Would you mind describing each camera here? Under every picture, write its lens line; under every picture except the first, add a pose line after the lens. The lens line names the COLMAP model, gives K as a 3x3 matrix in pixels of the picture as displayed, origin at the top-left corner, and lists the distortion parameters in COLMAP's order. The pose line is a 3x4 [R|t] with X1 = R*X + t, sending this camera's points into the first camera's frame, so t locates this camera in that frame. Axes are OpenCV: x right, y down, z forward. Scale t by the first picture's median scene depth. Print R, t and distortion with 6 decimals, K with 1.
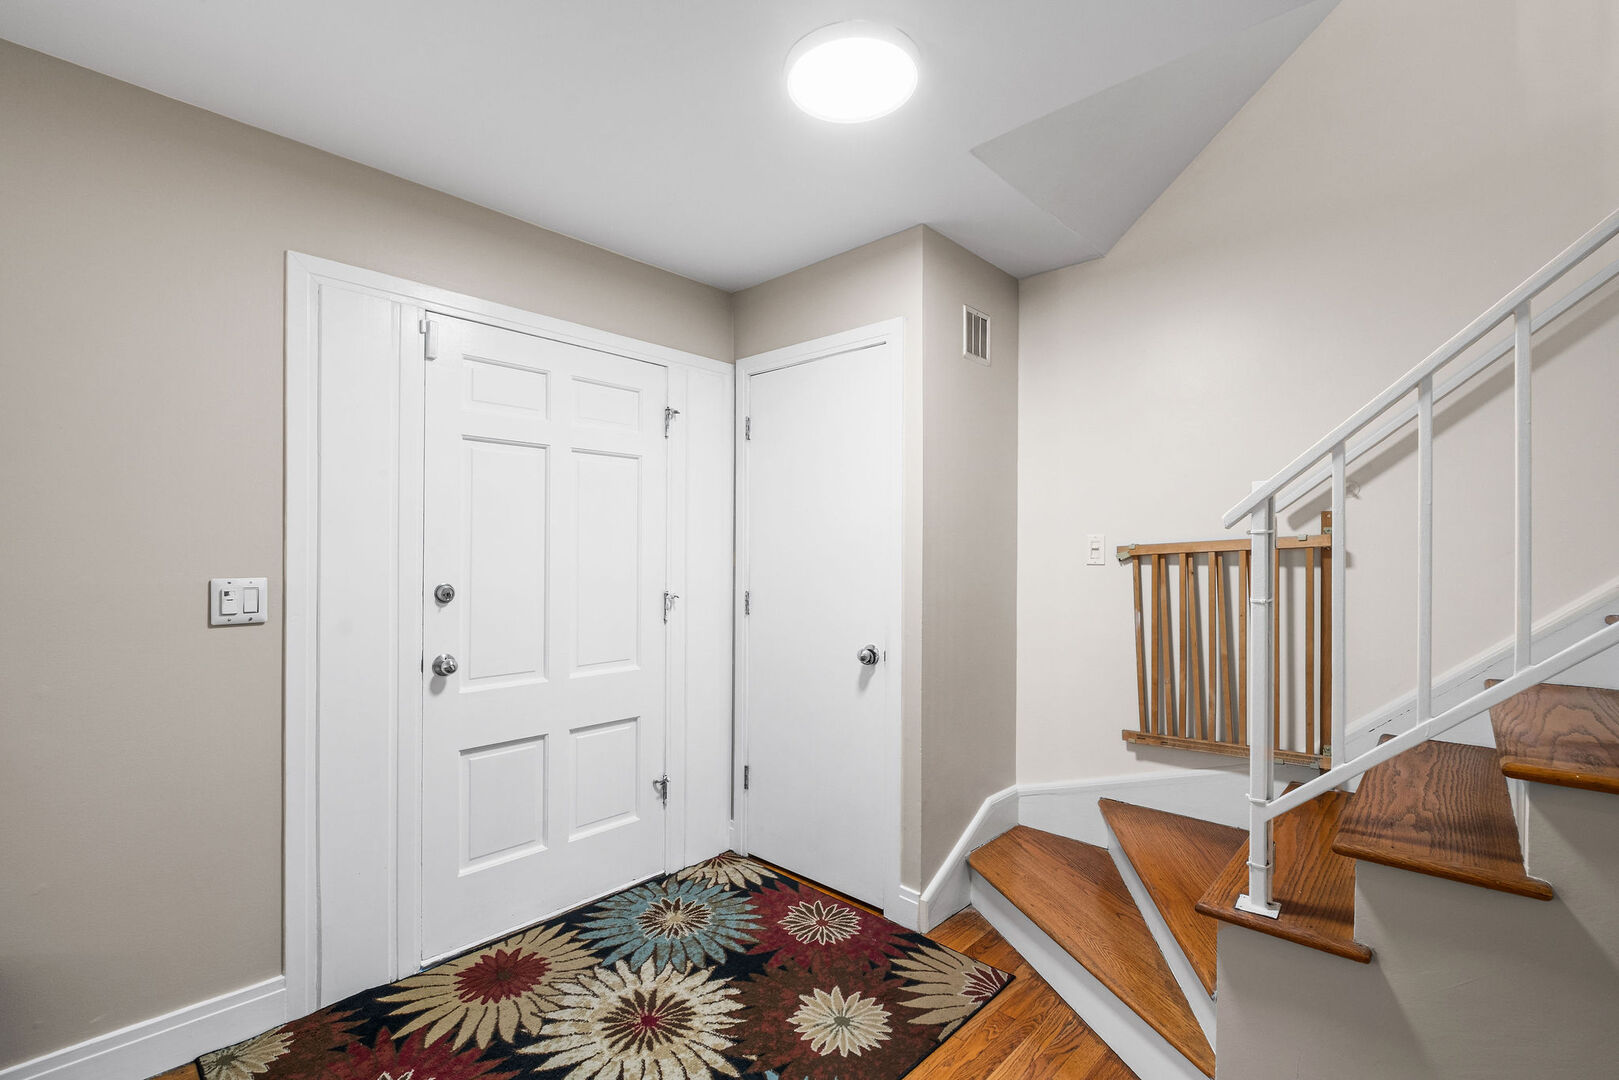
lens RADIAL K [[735.8, 0, 804.5], [0, 735.8, 541.7], [0, 0, 1]] dist [-0.004791, -0.001308]
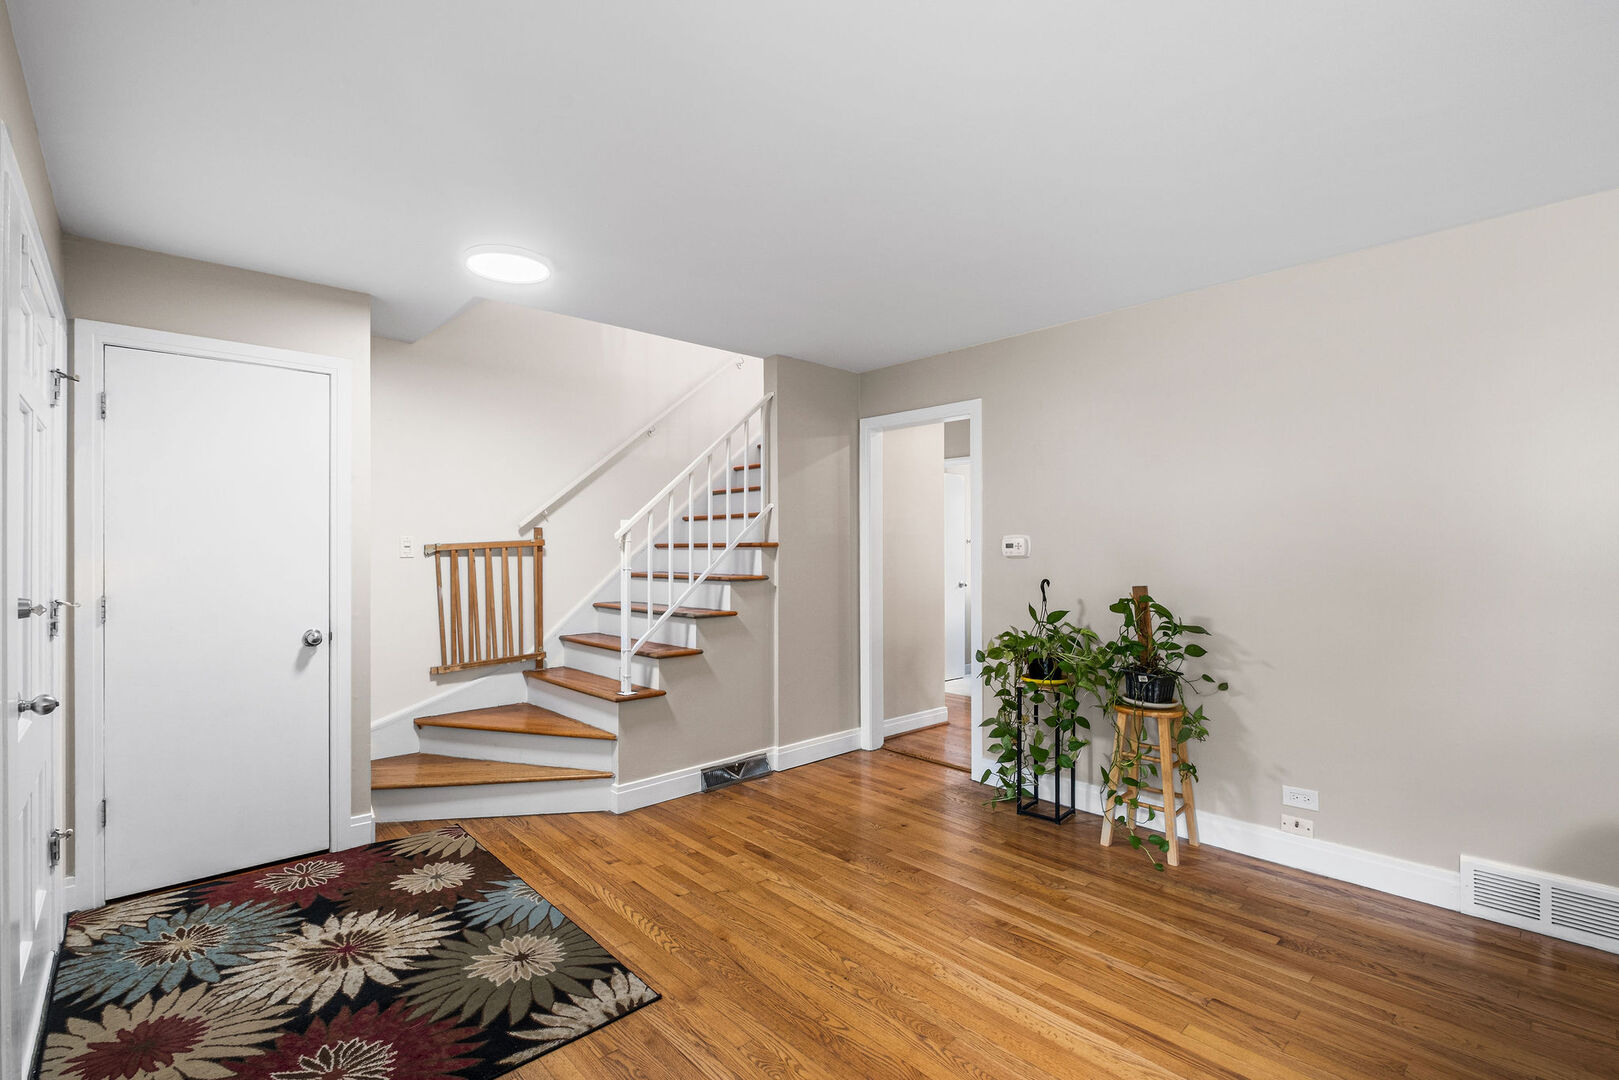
lens RADIAL K [[735.8, 0, 803.9], [0, 735.8, 543.7], [0, 0, 1]] dist [-0.004791, -0.001308]
pose [[0.062331, 0.001958, 0.998054, -1.139871], [-0.007568, 0.999970, -0.001489, 0.000384], [-0.998027, -0.007460, 0.062343, 0.171799]]
